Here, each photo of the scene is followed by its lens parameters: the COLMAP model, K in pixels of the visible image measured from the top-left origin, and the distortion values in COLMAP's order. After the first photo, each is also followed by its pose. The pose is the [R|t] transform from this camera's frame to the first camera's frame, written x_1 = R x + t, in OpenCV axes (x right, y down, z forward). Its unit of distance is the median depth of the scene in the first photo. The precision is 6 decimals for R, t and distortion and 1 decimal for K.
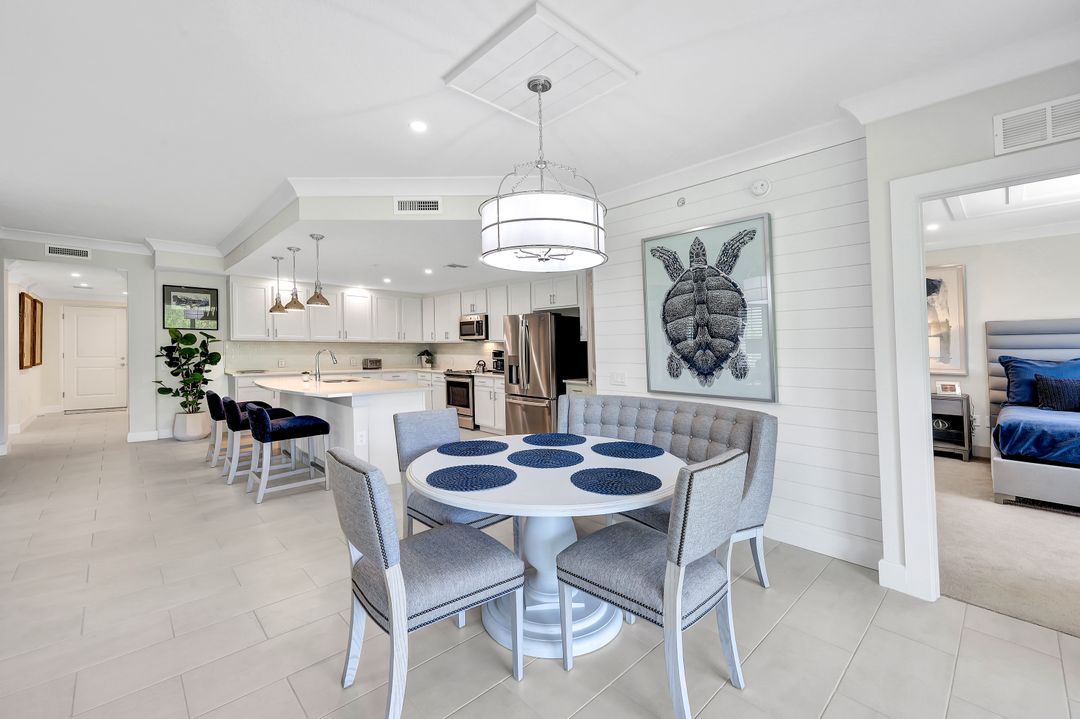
lens RADIAL K [[438.1, 0, 547.0], [0, 438.1, 353.1], [0, 0, 1]] dist [0.001555, -0.000397]
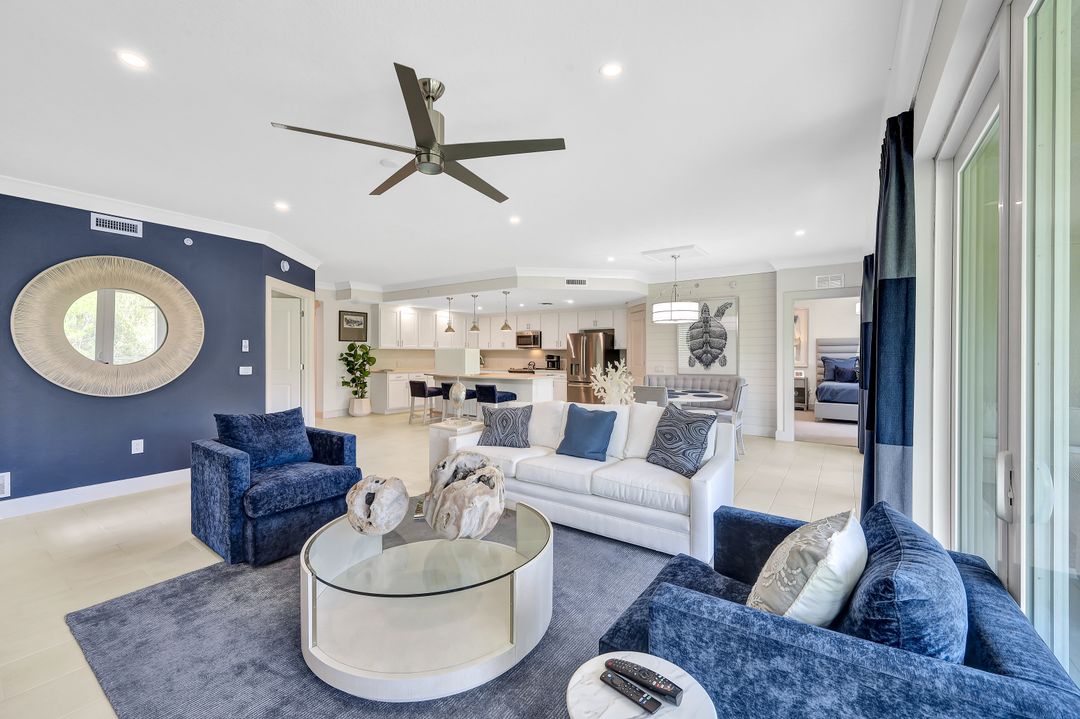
lens RADIAL K [[438.1, 0, 554.2], [0, 438.1, 381.8], [0, 0, 1]] dist [0.001555, -0.000397]
pose [[0.975958, -0.017973, 0.217218, -0.540614], [0.005984, 0.998428, 0.055721, 0.003131], [-0.217878, -0.053082, 0.974531, -0.618420]]
